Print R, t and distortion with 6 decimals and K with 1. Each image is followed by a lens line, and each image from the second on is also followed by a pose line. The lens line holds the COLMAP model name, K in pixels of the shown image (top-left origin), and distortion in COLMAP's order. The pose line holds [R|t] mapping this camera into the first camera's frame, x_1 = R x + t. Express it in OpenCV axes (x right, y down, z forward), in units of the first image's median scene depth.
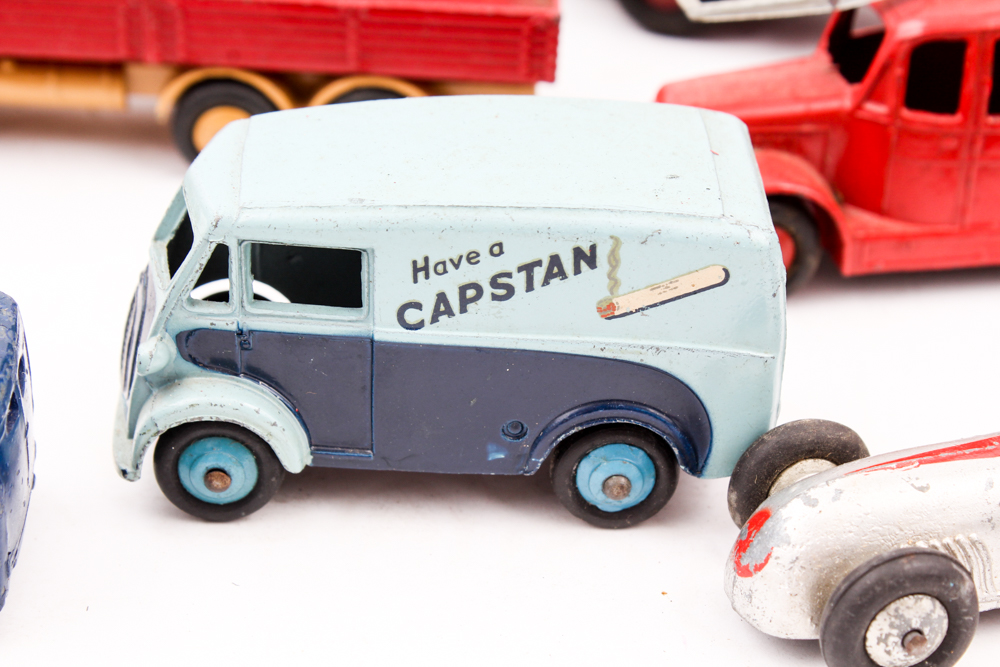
lens RADIAL K [[2047.0, 0, 500.0], [0, 2047.0, 333.5], [0, 0, 1]] dist [-0.034614, -0.063137]
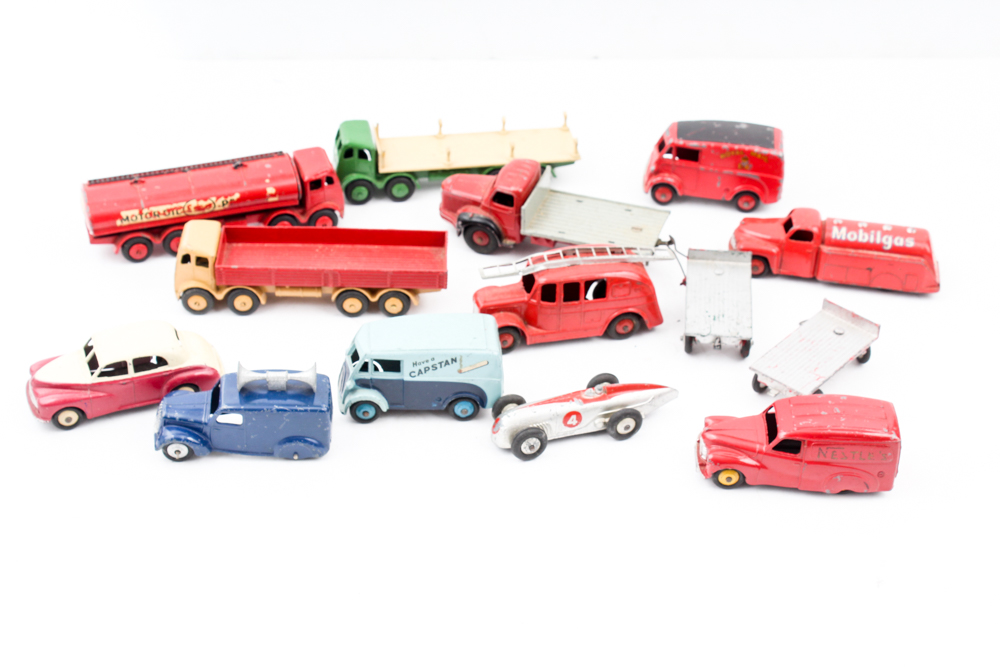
lens RADIAL K [[1167.5, 0, 500.0], [0, 1167.5, 333.5], [0, 0, 1]] dist [-0.169801, 0.008794]
pose [[0.997587, -0.036541, 0.059032, -0.003304], [0.031938, 0.996511, 0.077114, -0.259070], [-0.061644, -0.075042, 0.995273, -1.312441]]
